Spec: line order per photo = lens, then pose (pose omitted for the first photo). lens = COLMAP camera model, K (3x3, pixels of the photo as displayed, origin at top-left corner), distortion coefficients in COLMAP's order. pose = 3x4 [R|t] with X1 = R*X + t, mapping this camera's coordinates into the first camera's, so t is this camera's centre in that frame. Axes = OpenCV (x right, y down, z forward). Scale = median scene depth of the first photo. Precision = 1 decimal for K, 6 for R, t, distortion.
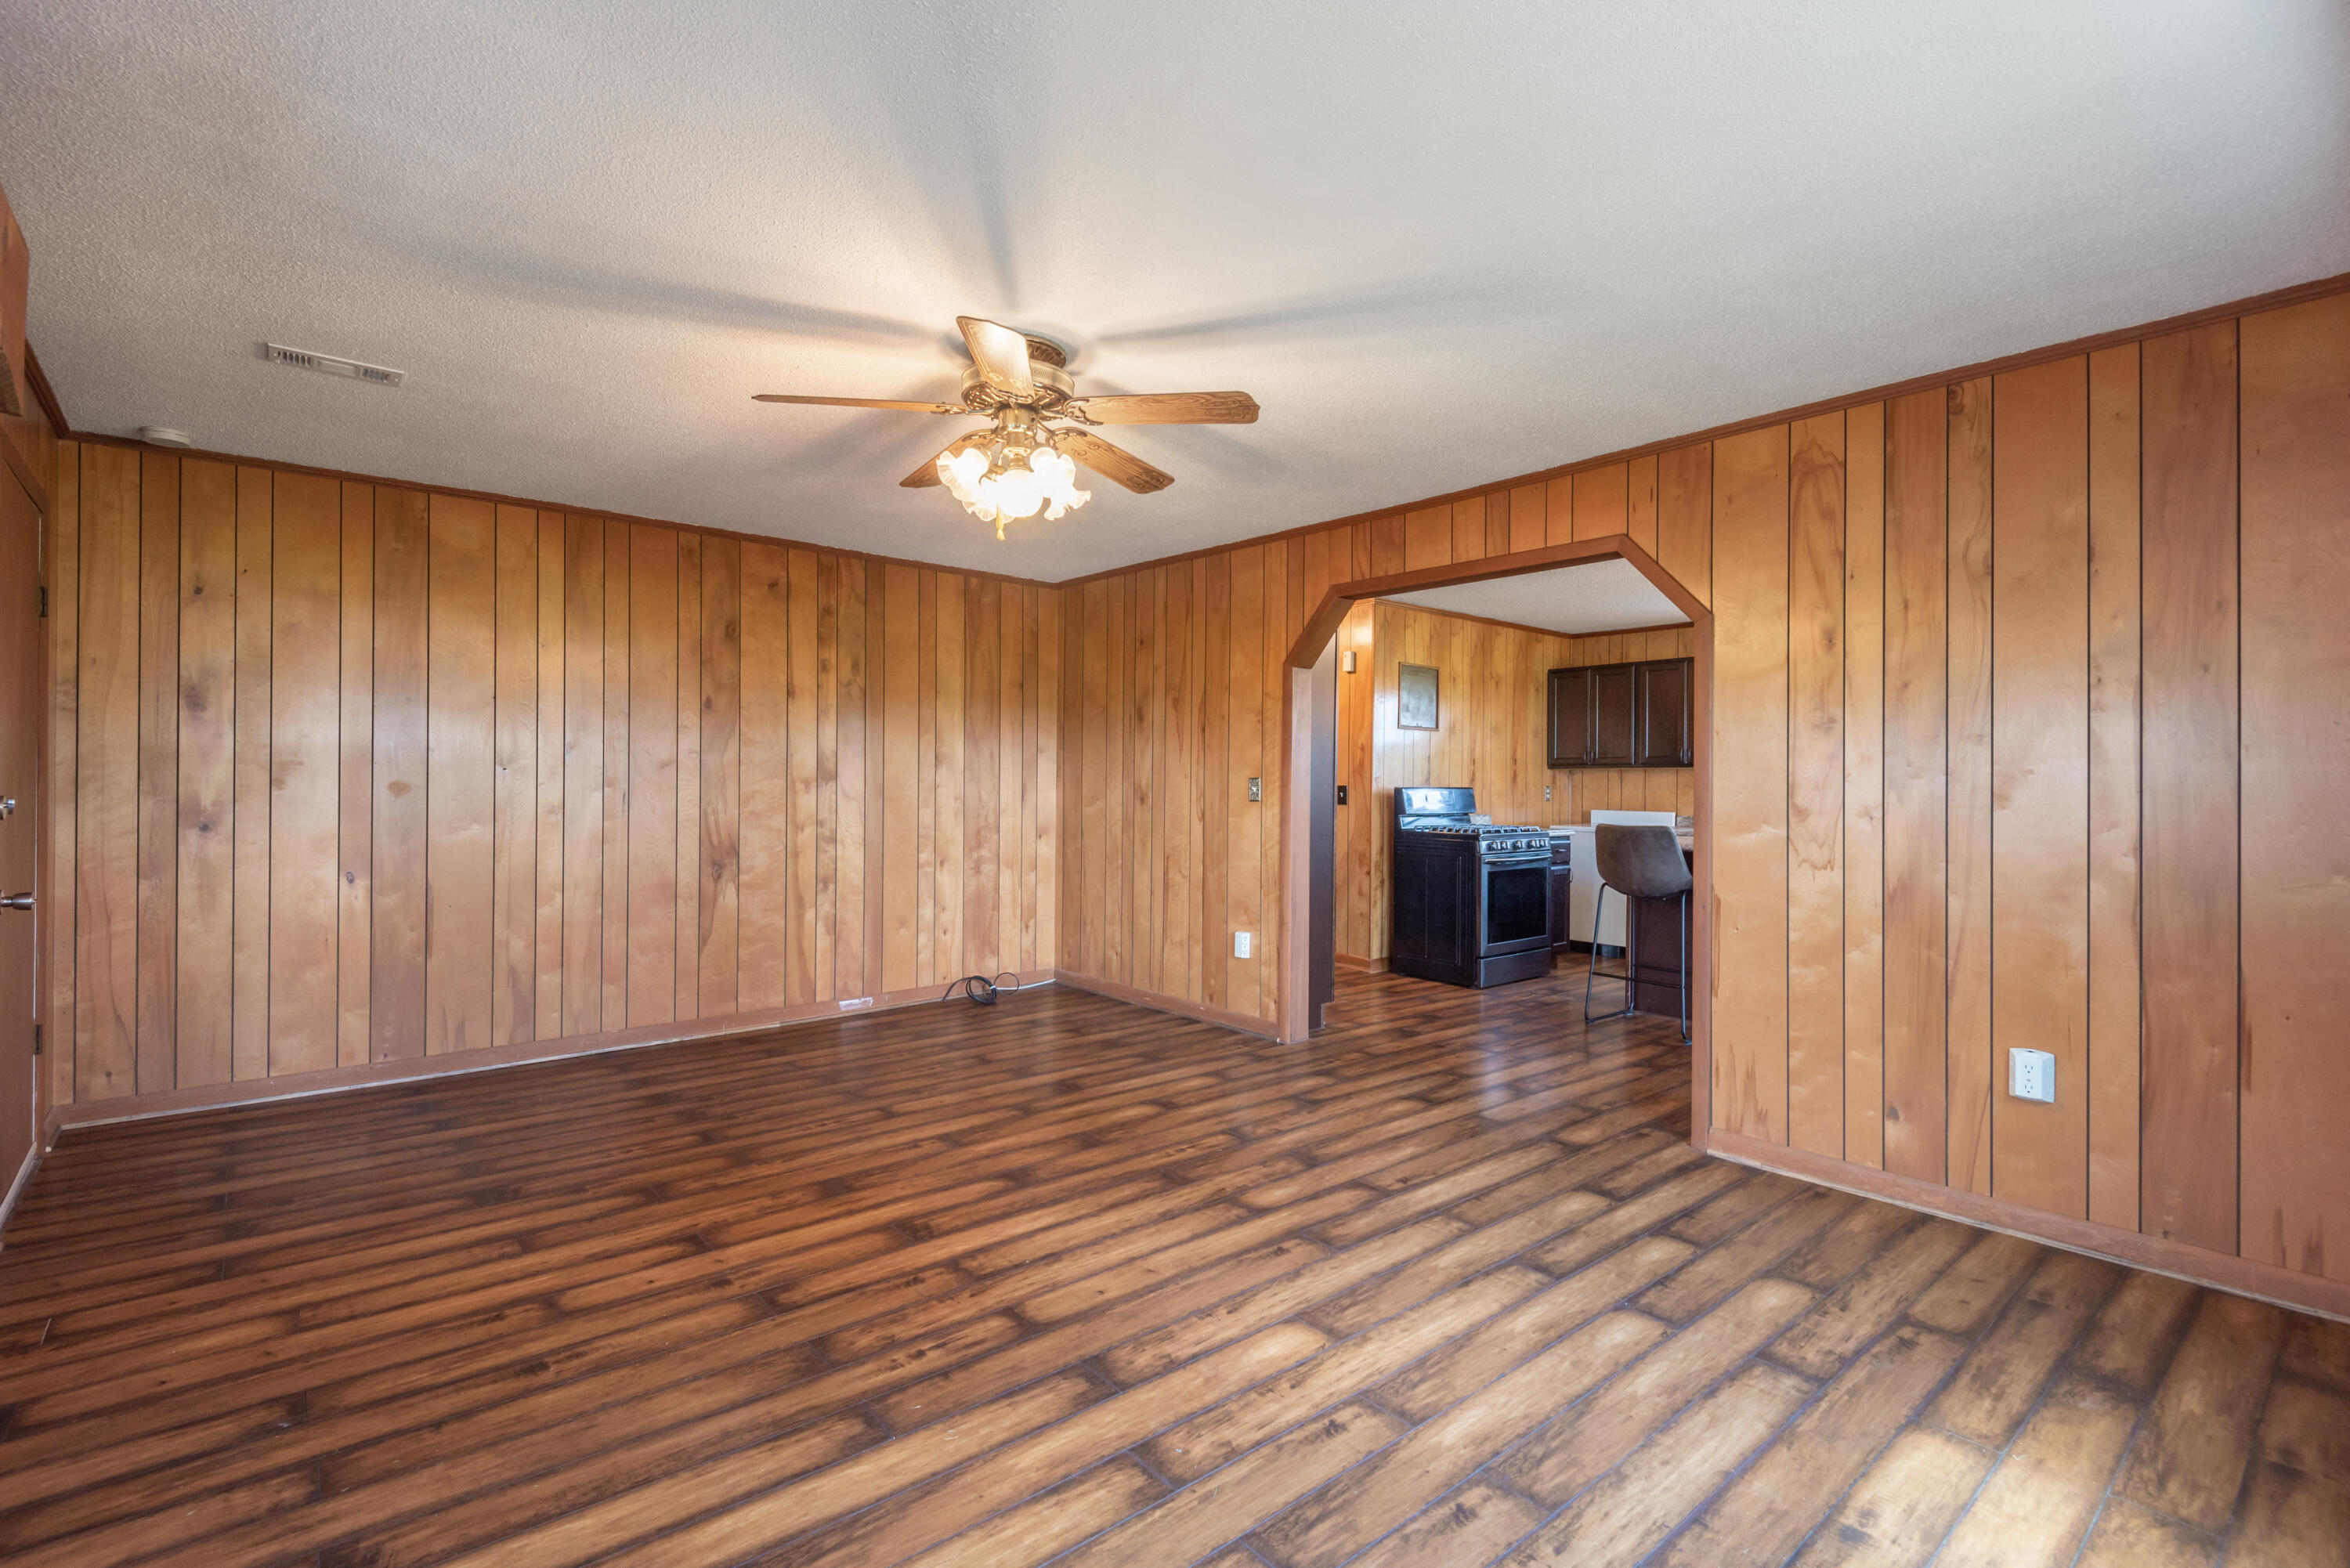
lens RADIAL K [[1026.5, 0, 1168.7], [0, 1026.5, 786.0], [0, 0, 1]] dist [0.038557, -0.021438]
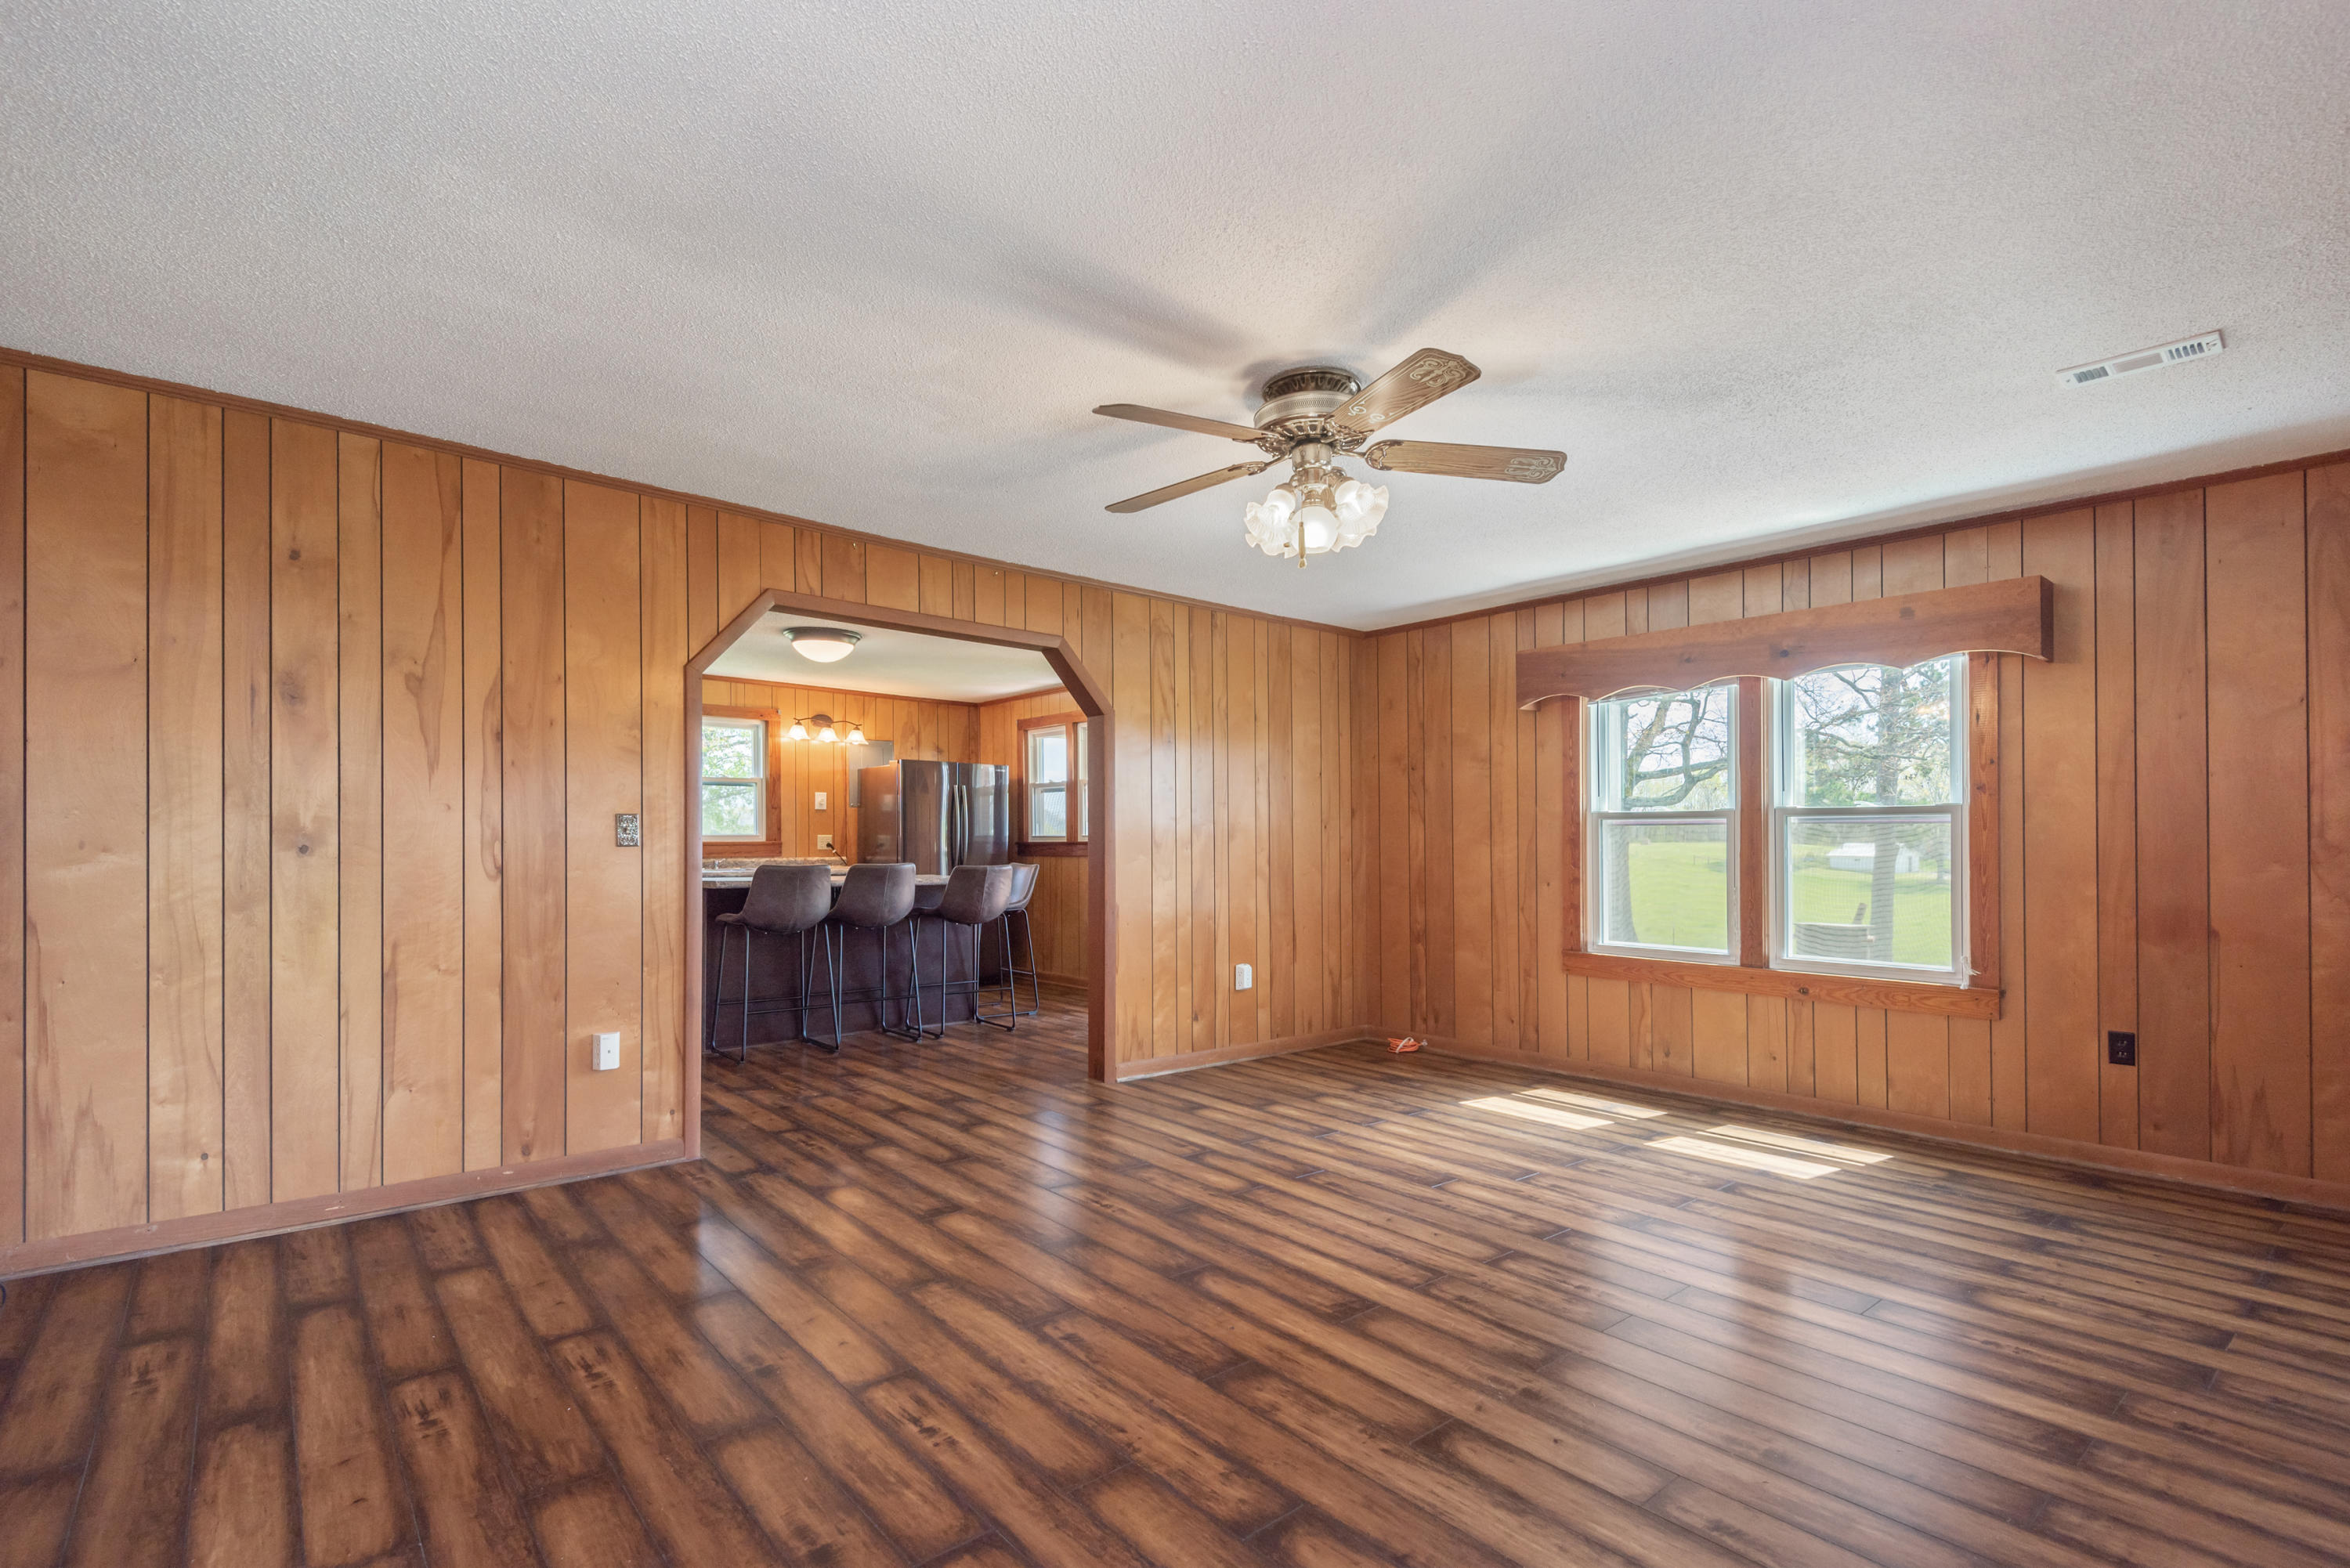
lens RADIAL K [[1107.4, 0, 1040.9], [0, 1107.4, 832.7], [0, 0, 1]] dist [0.001457, -0.000506]
pose [[0.062603, 0.001834, 0.998037, -1.048193], [-0.004159, 0.999990, -0.001576, 0.007790], [-0.998030, -0.004052, 0.062610, 1.023986]]
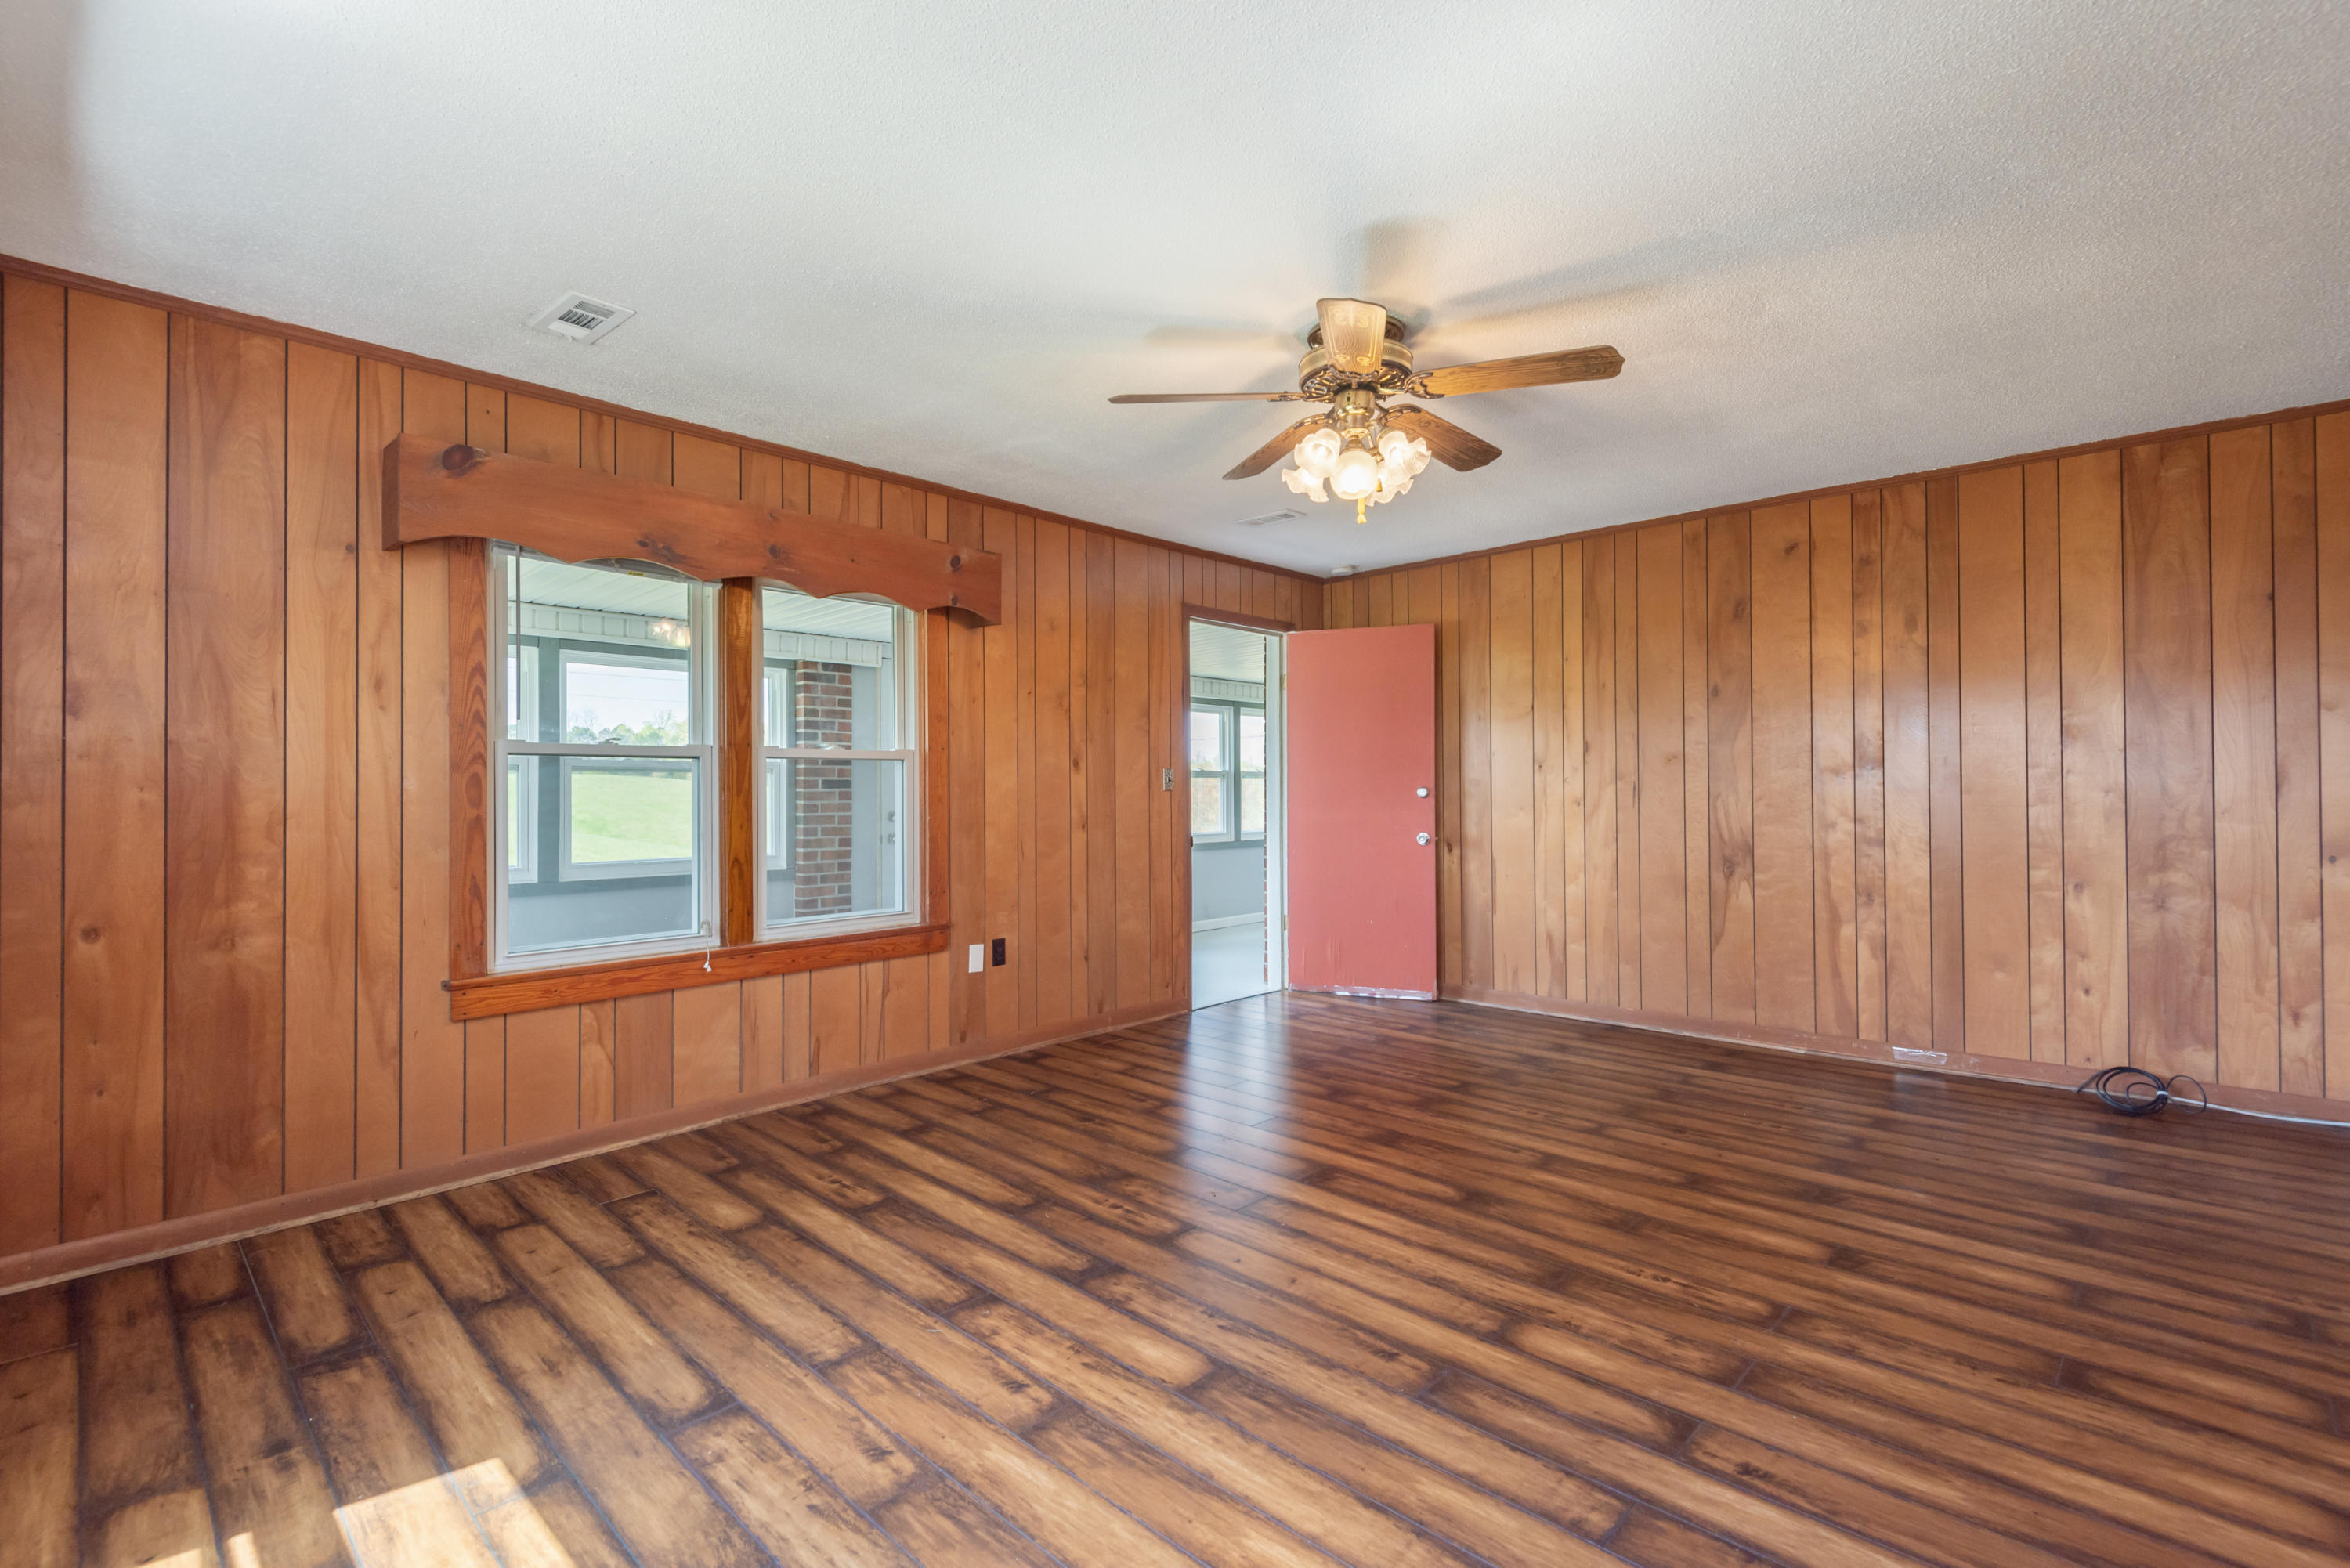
lens RADIAL K [[1026.5, 0, 1168.7], [0, 1026.5, 786.0], [0, 0, 1]] dist [0.038557, -0.021438]
pose [[0.134957, -0.009863, -0.990802, 0.693328], [0.006278, 0.999939, -0.009099, 0.020725], [0.990832, -0.004992, 0.135011, 0.585731]]
